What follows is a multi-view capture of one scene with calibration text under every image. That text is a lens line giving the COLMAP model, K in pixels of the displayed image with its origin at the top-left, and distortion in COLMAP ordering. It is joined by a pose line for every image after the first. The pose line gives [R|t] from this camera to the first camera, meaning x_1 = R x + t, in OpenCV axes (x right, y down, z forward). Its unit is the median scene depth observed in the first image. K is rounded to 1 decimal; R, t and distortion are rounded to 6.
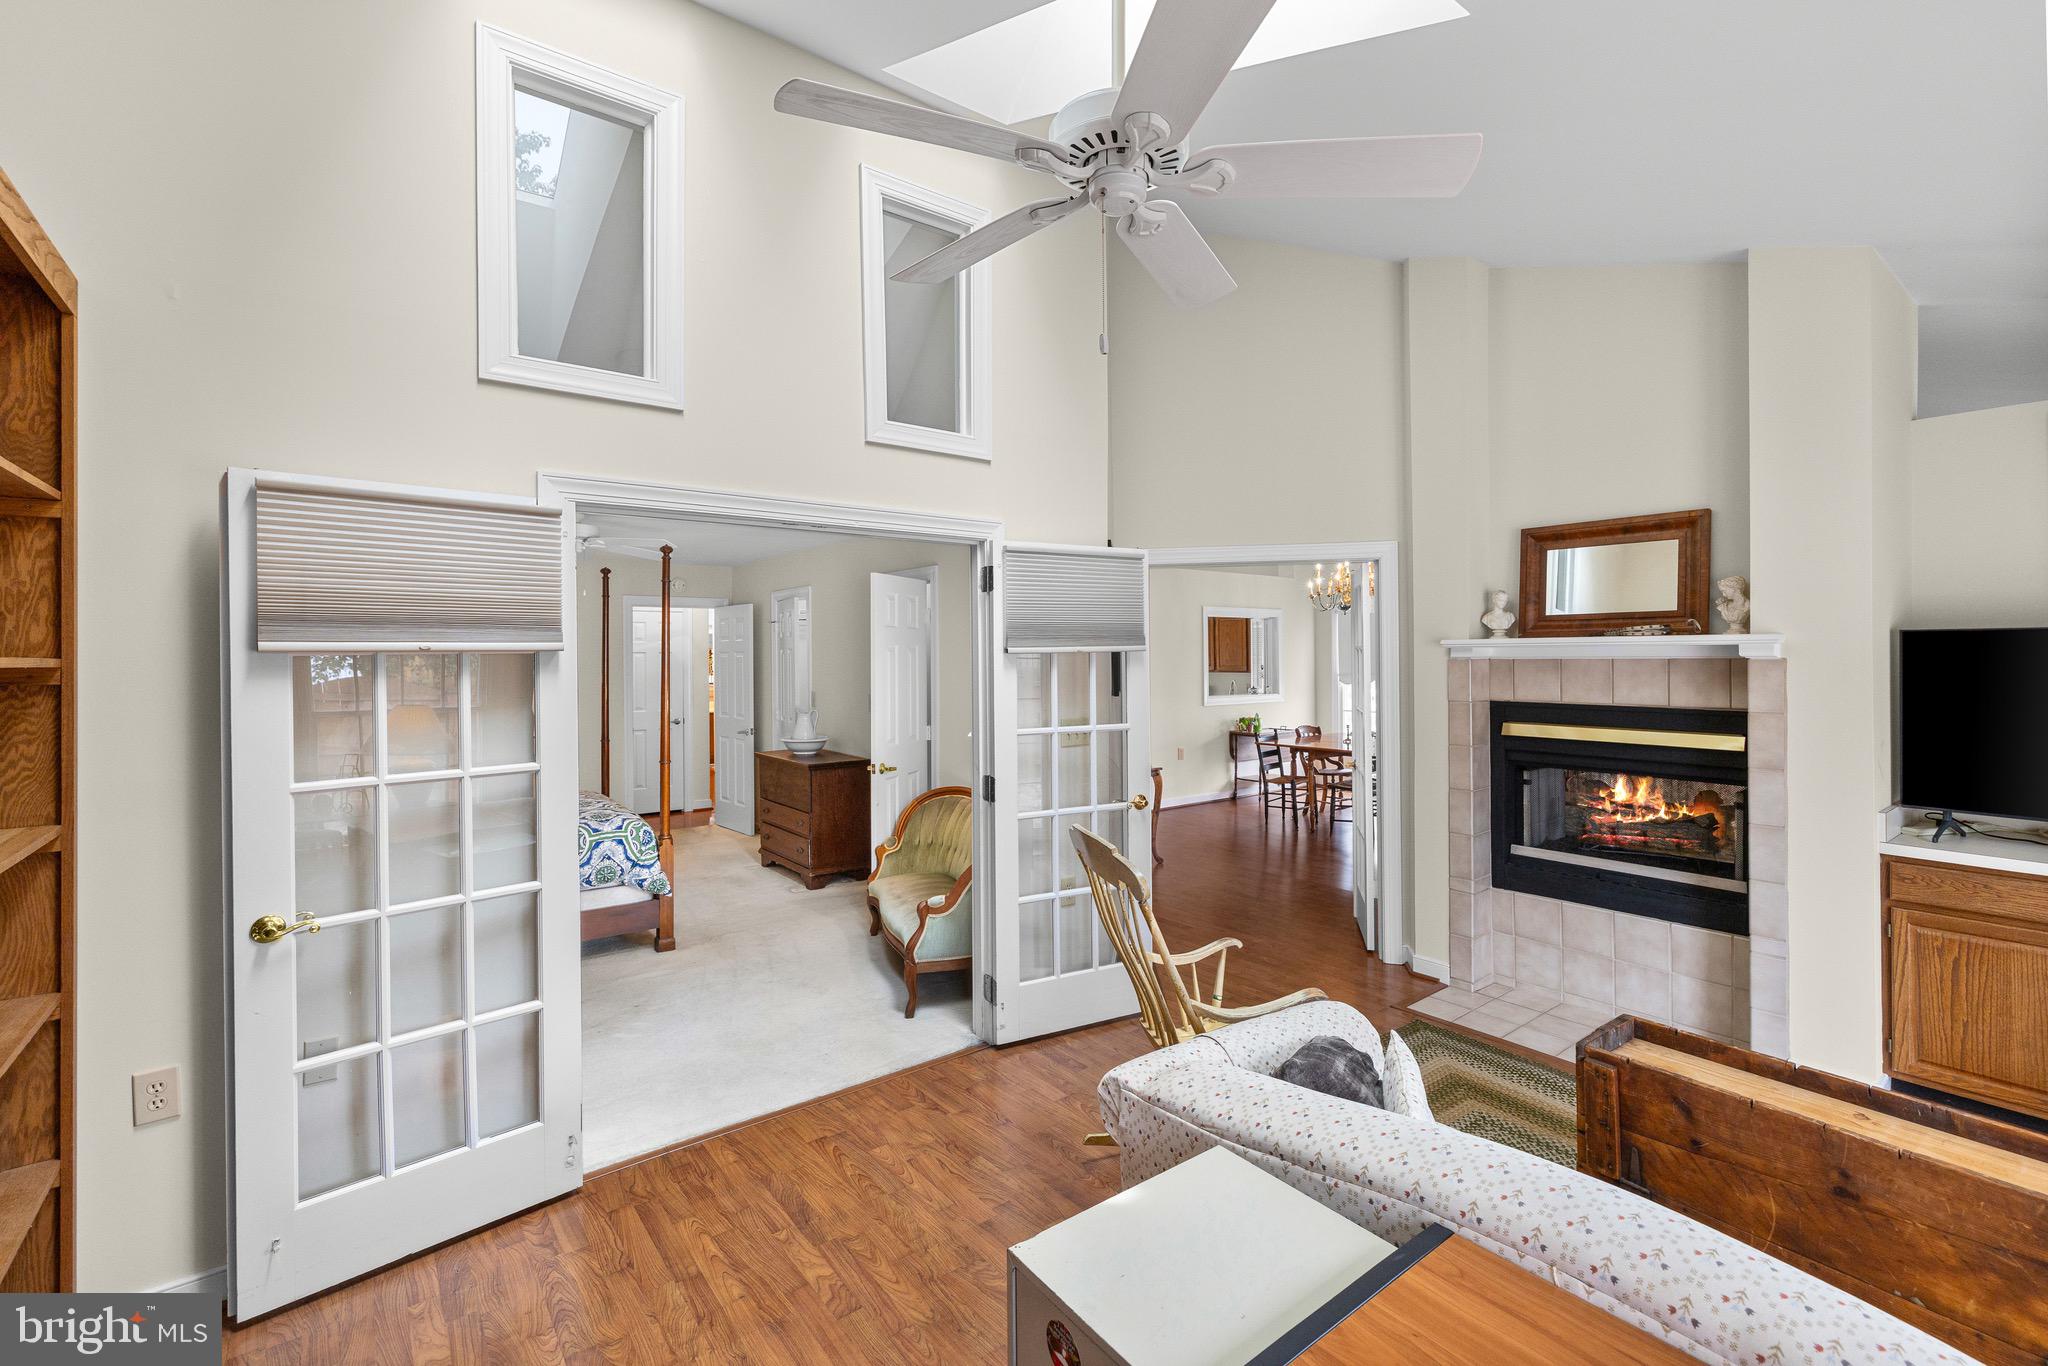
lens RADIAL K [[897.7, 0, 1039.0], [0, 897.7, 684.2], [0, 0, 1]] dist [-0.004211, -0.000111]
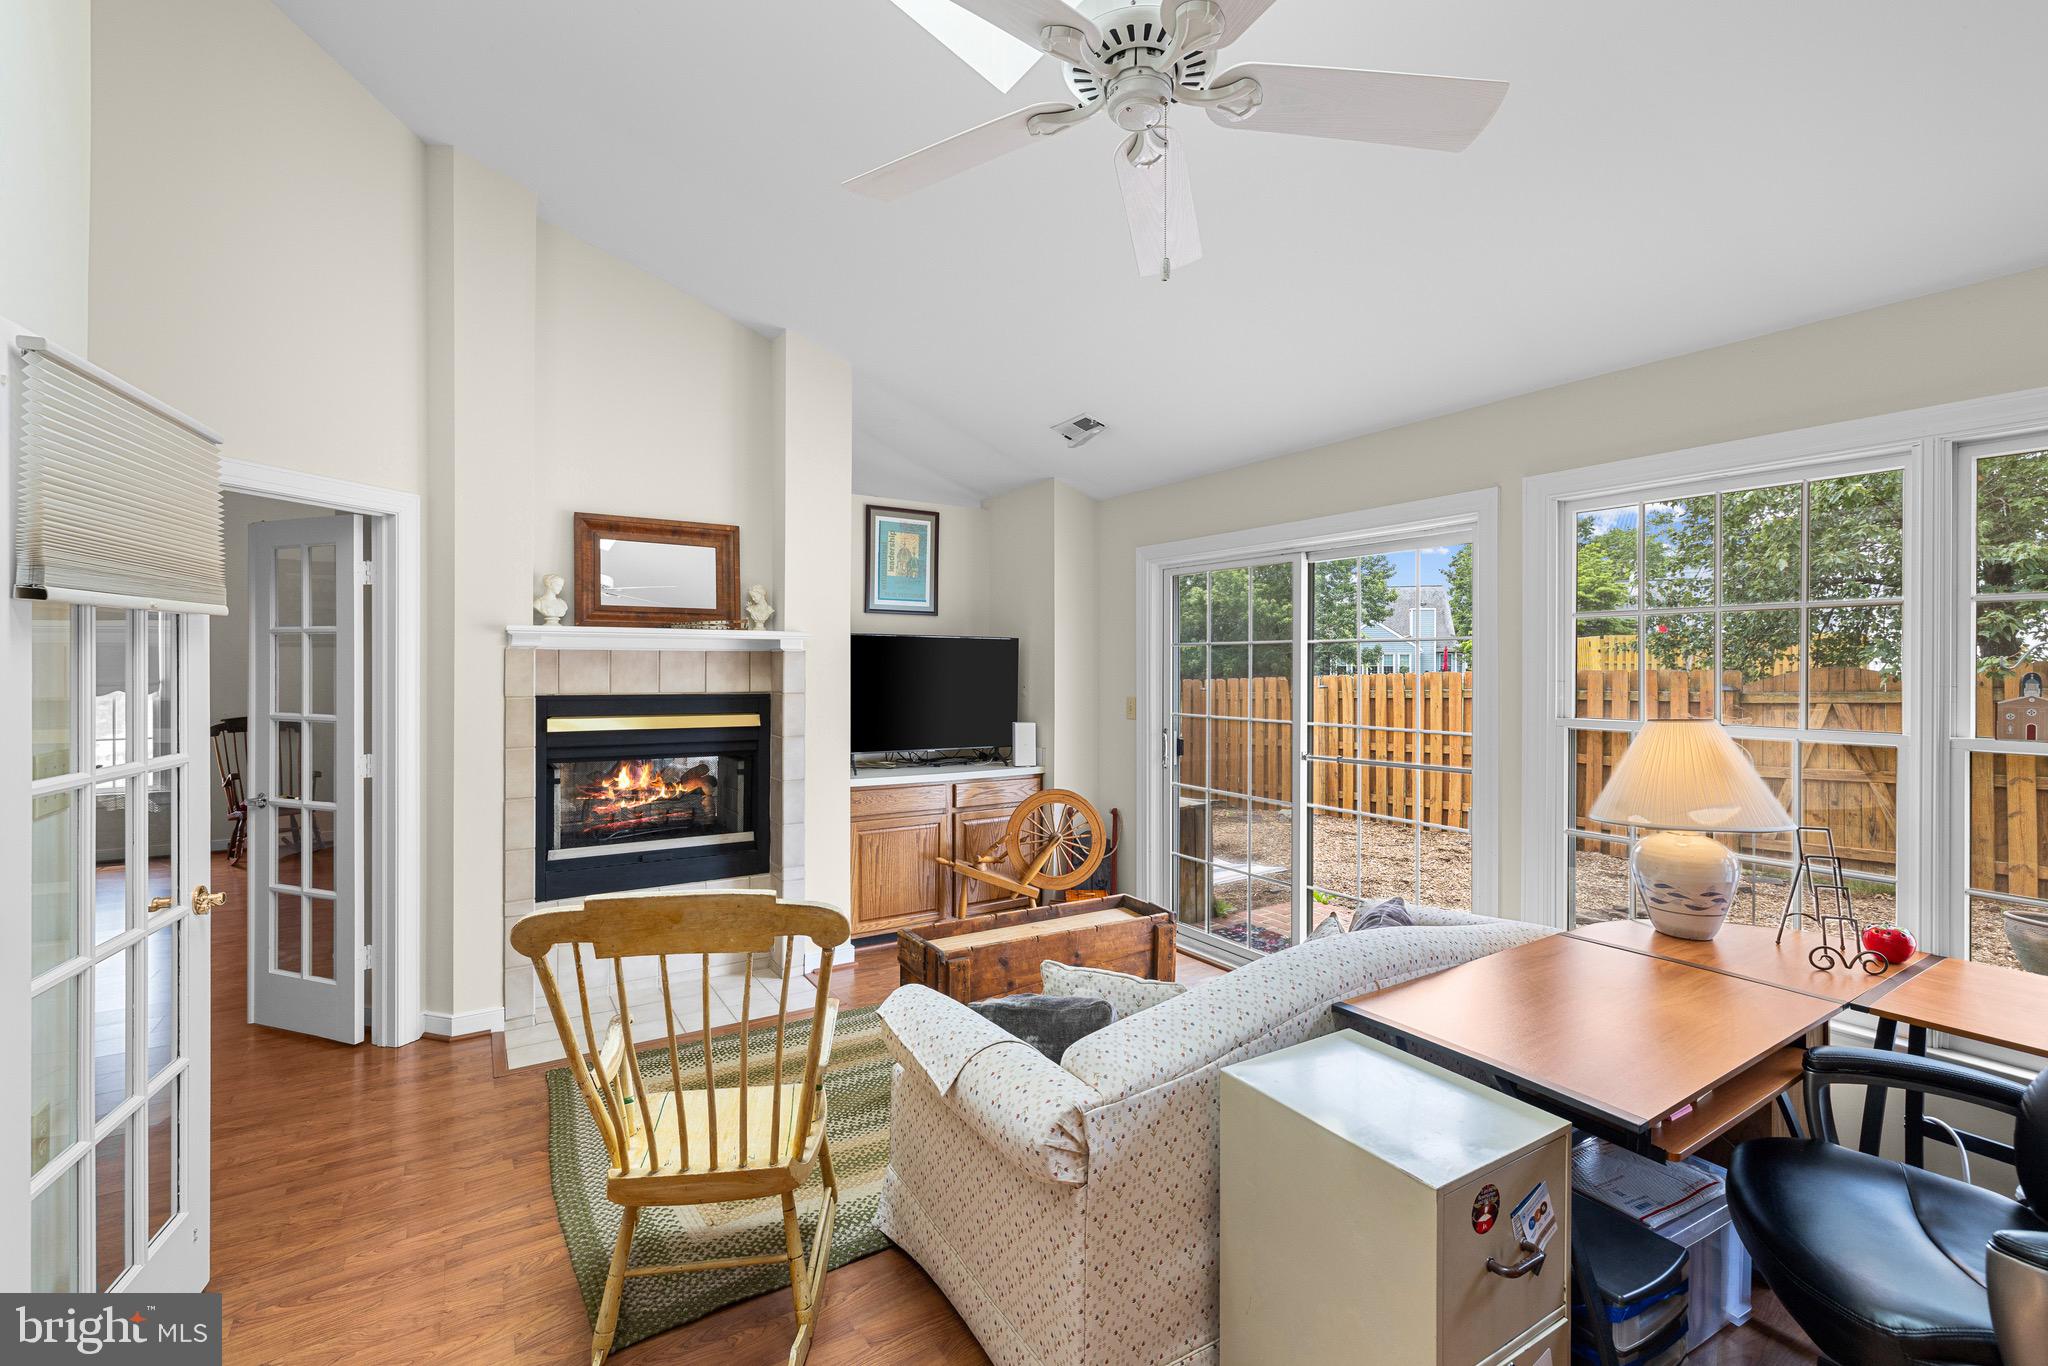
lens RADIAL K [[897.7, 0, 1017.7], [0, 897.7, 672.3], [0, 0, 1]] dist [-0.004211, -0.000111]
pose [[0.122211, 0.004782, 0.992493, -0.346118], [0.028471, 0.999560, -0.008321, 0.017705], [-0.992096, 0.029274, 0.122021, 0.429712]]
